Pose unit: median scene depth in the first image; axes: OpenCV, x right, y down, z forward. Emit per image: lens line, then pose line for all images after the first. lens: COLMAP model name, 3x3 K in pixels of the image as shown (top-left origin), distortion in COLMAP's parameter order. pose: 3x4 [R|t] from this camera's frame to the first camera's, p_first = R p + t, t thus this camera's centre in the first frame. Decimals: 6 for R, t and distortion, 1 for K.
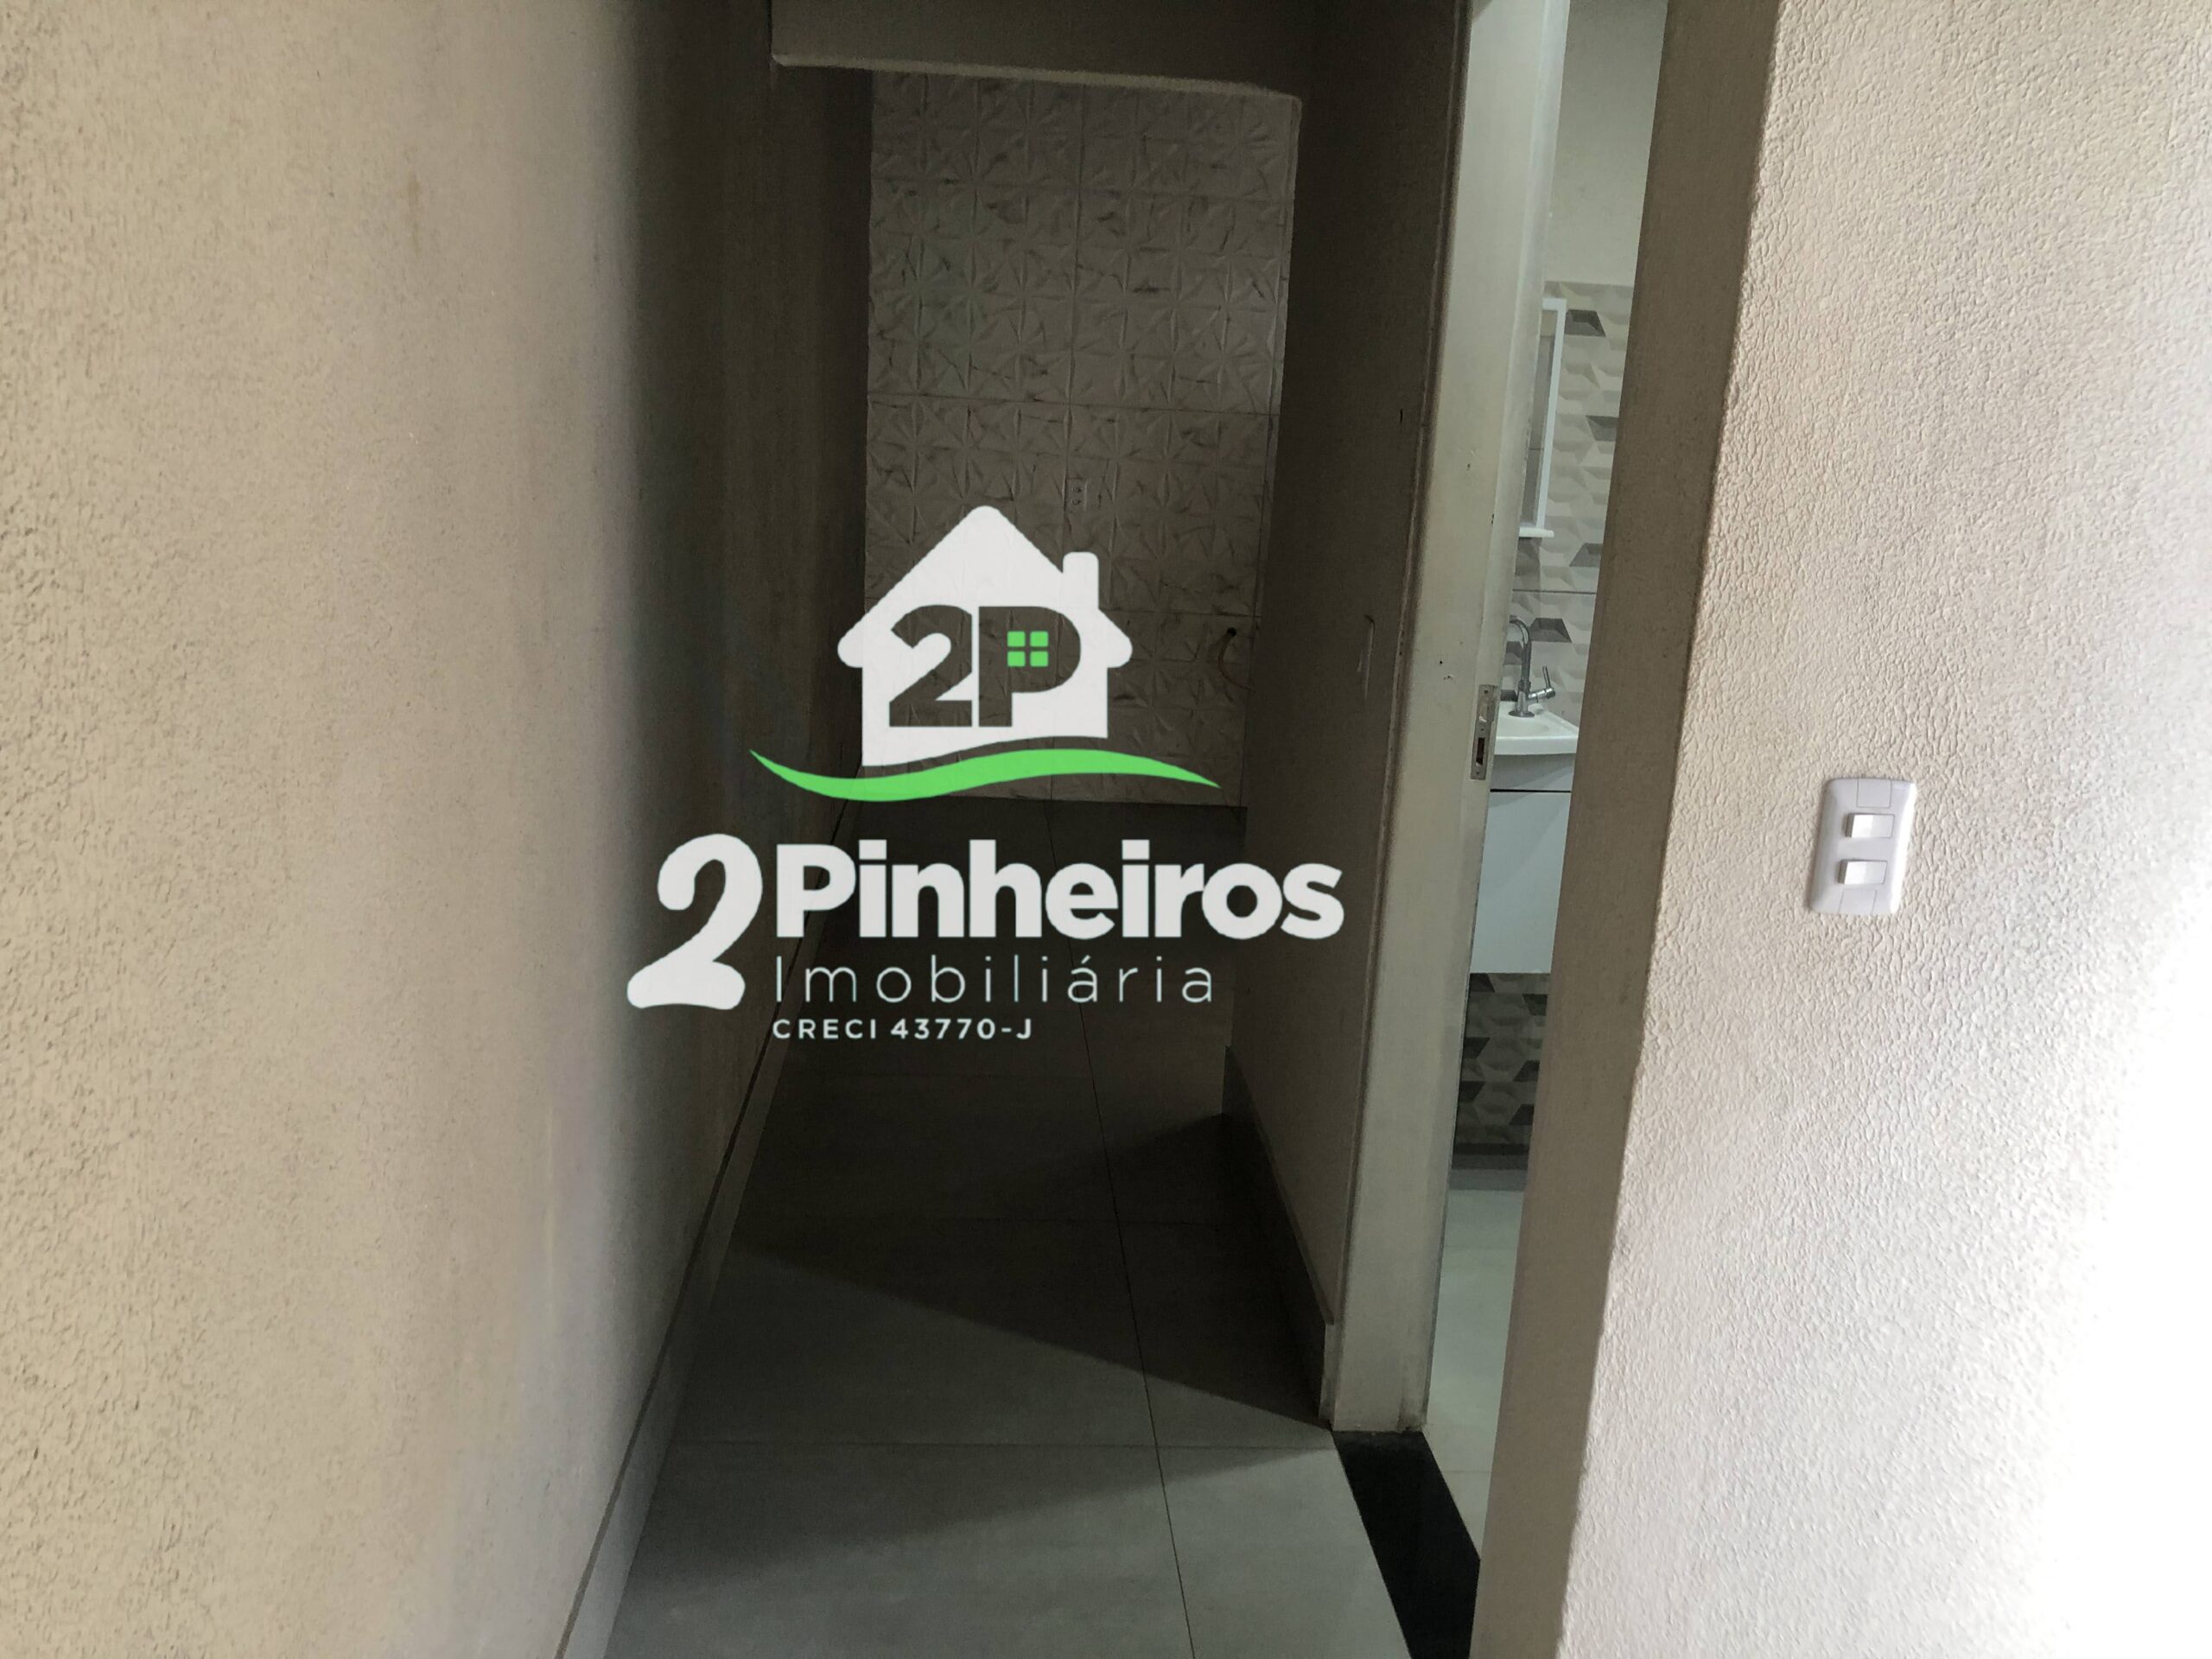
lens RADIAL K [[1819.0, 0, 1098.4], [0, 1819.0, 835.7], [0, 0, 1]] dist [0.014839, -0.006112]
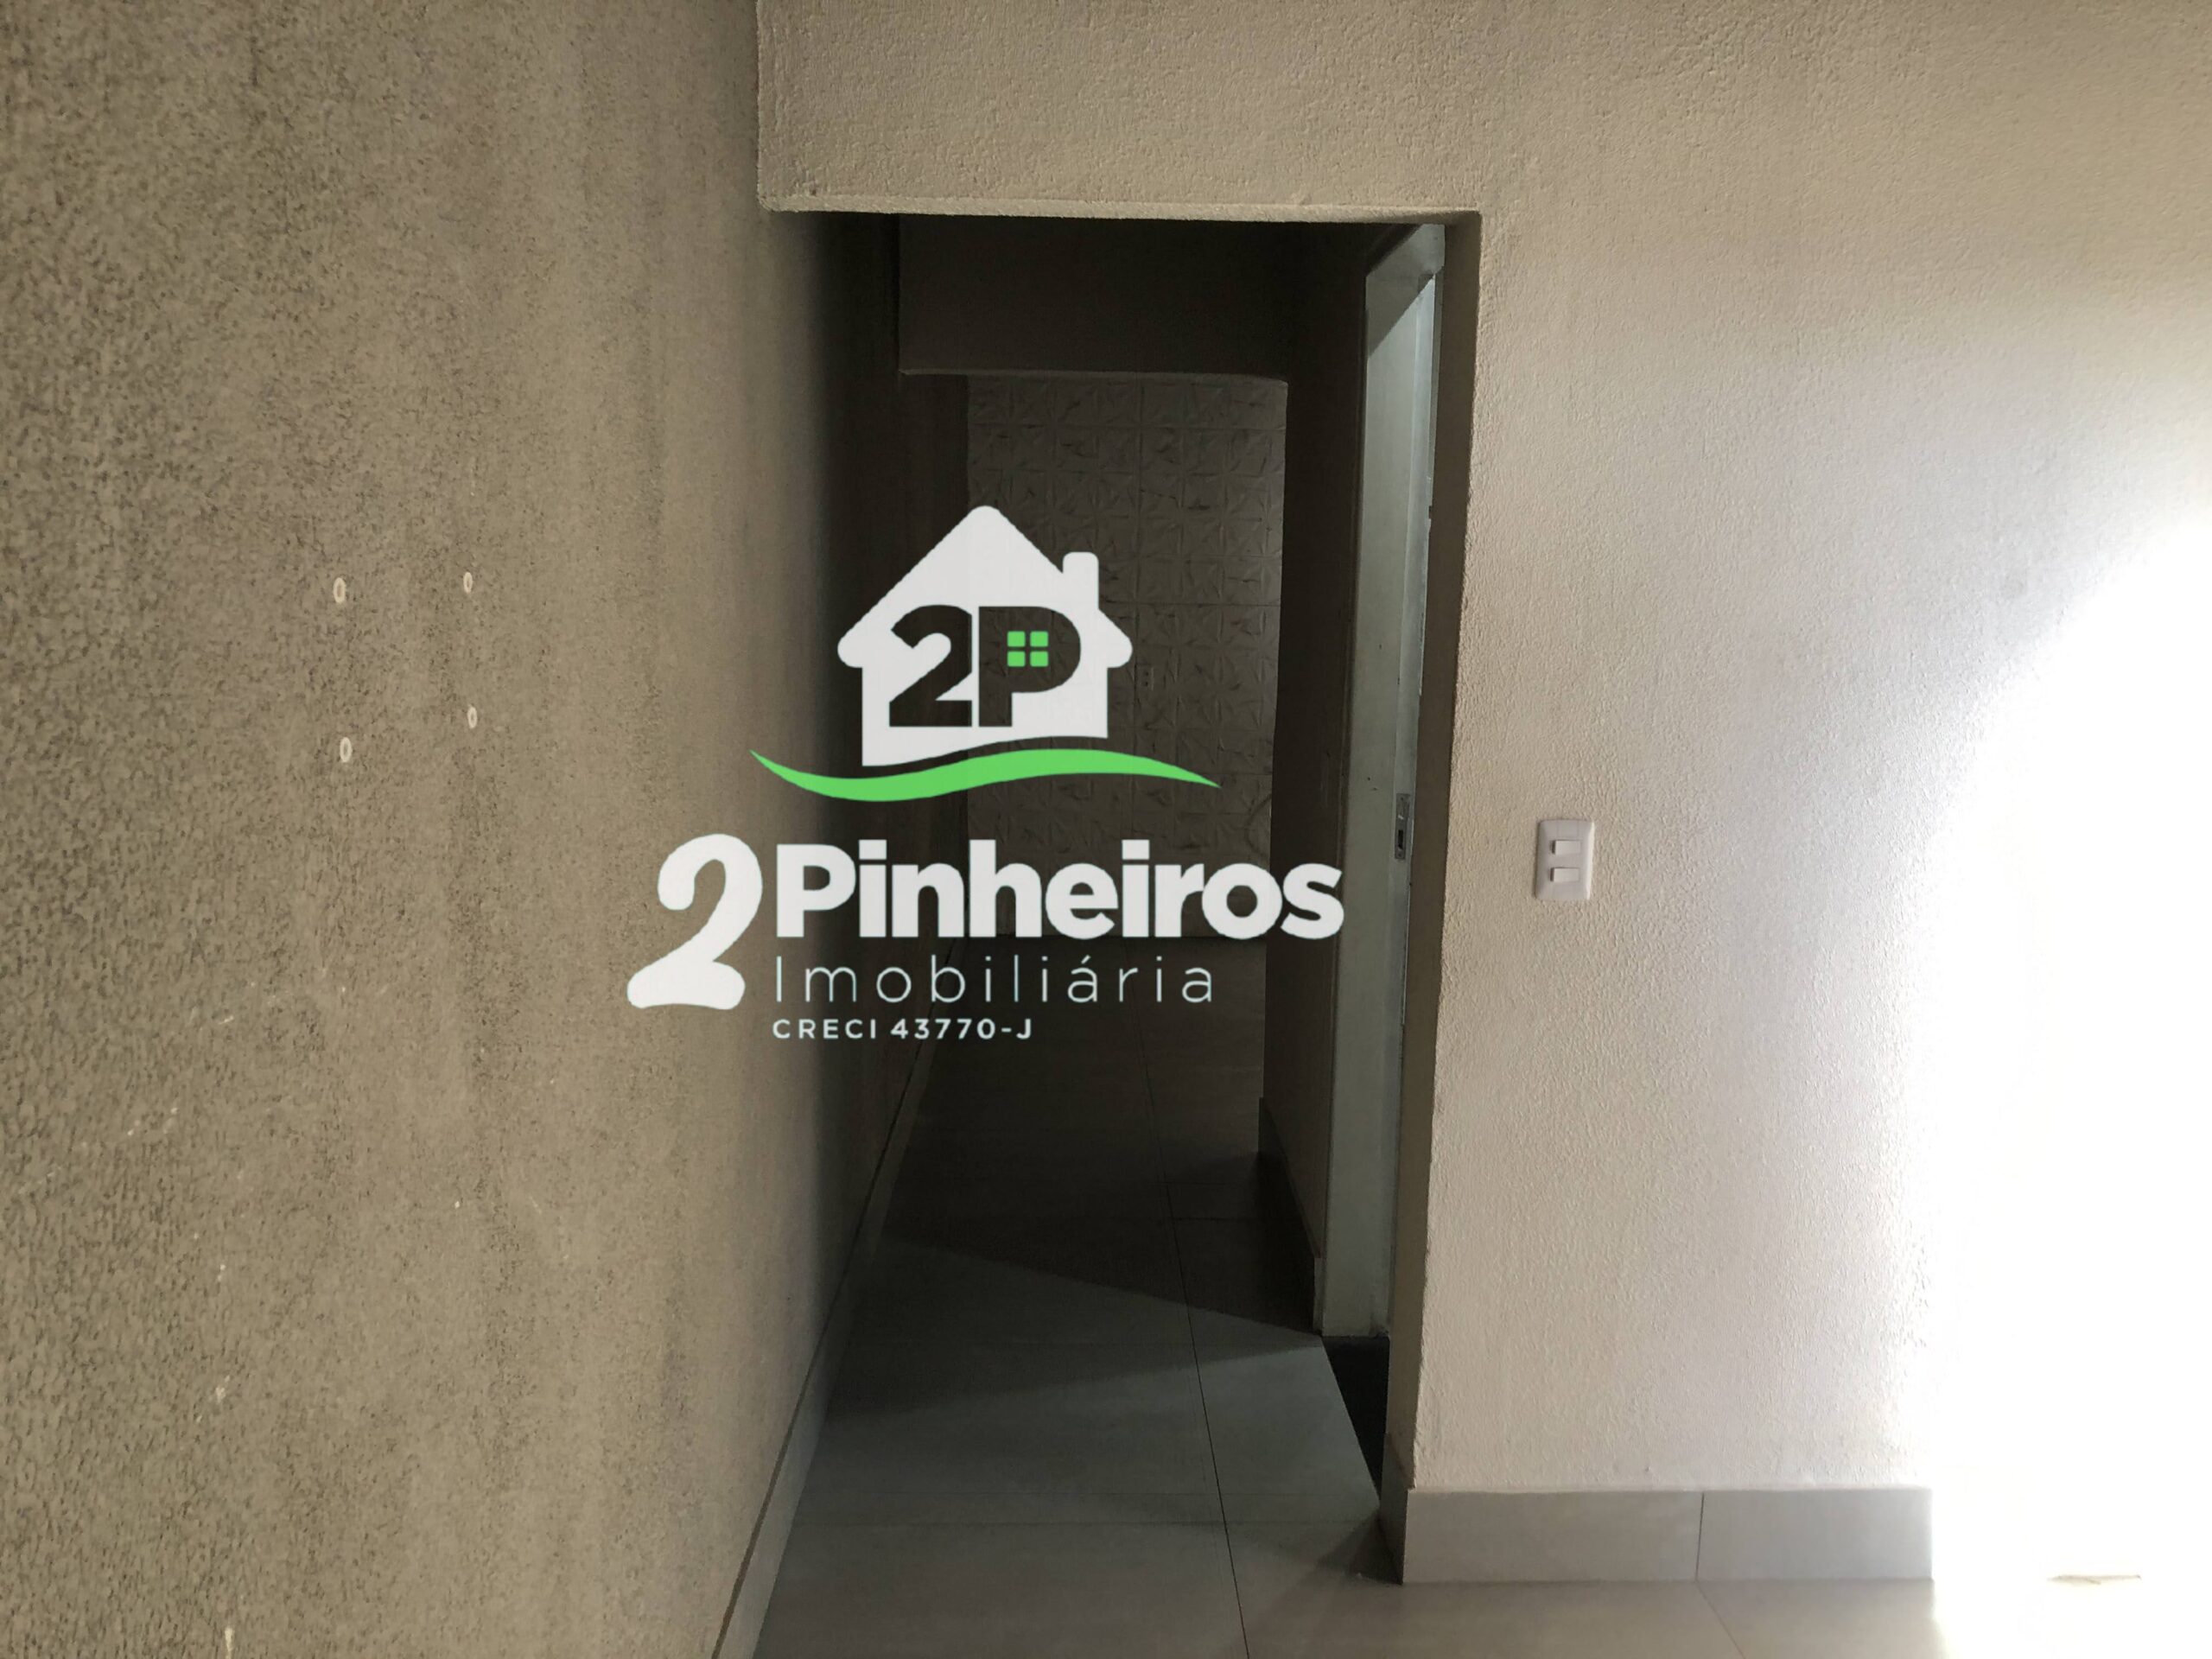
lens RADIAL K [[1819.0, 0, 1117.8], [0, 1819.0, 833.9], [0, 0, 1]] dist [0.014839, -0.006112]
pose [[0.998613, -0.030485, -0.042919, 0.048640], [0.025964, 0.994424, -0.102206, 0.092553], [0.045795, 0.100950, 0.993837, -0.454421]]
